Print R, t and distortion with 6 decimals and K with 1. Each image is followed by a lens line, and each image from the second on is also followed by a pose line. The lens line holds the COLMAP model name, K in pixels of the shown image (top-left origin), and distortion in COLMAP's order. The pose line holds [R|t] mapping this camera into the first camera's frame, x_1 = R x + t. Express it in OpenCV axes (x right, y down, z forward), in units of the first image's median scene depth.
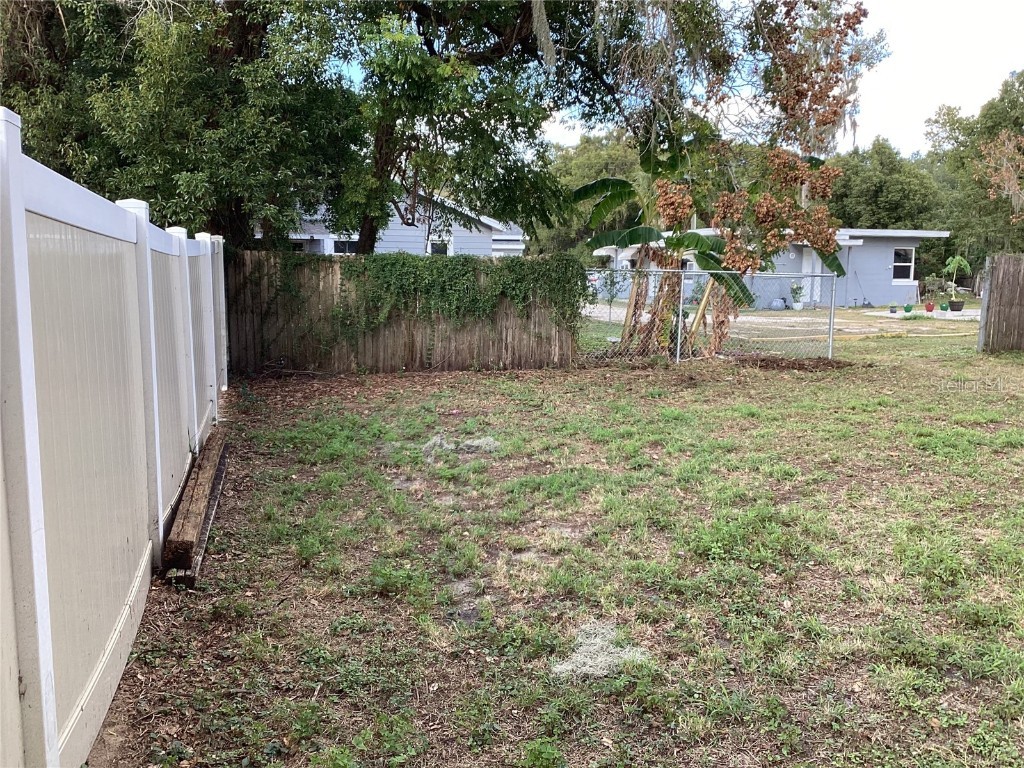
lens RADIAL K [[902.8, 0, 511.0], [0, 902.8, 389.2], [0, 0, 1]] dist [0.032980, -0.108826]
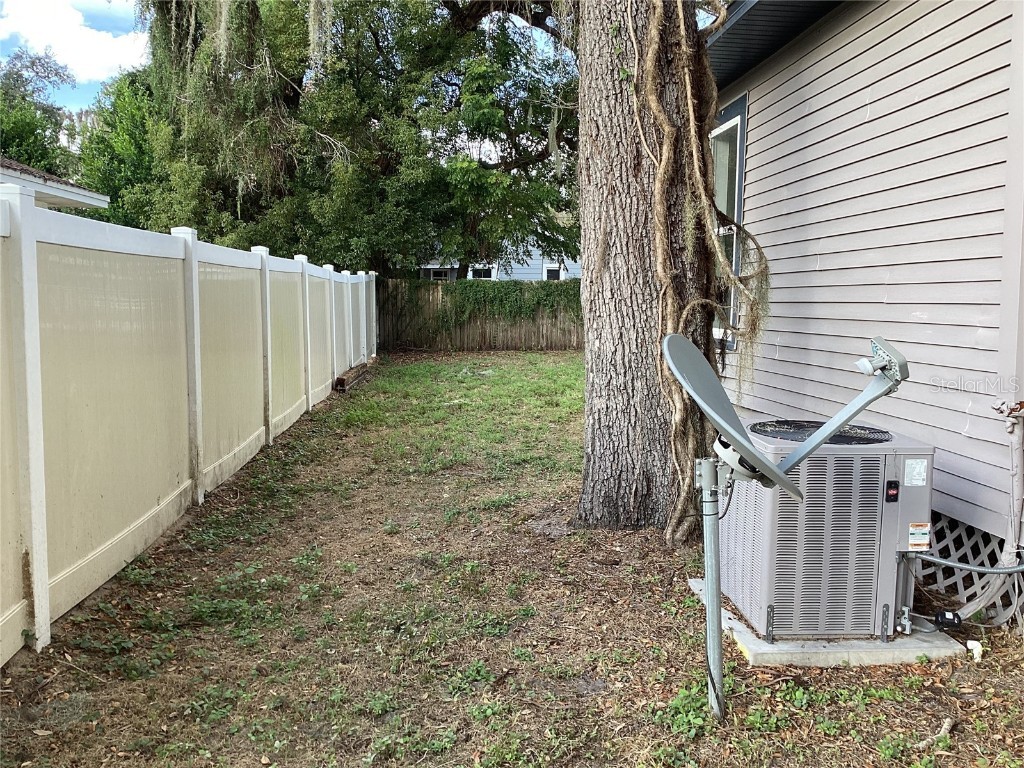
lens RADIAL K [[902.8, 0, 511.0], [0, 902.8, 389.2], [0, 0, 1]] dist [0.032980, -0.108826]
pose [[0.981645, 0.015205, -0.190109, 0.268367], [-0.019741, 0.999563, -0.021987, 0.091887], [0.189692, 0.025336, 0.981517, -0.650269]]
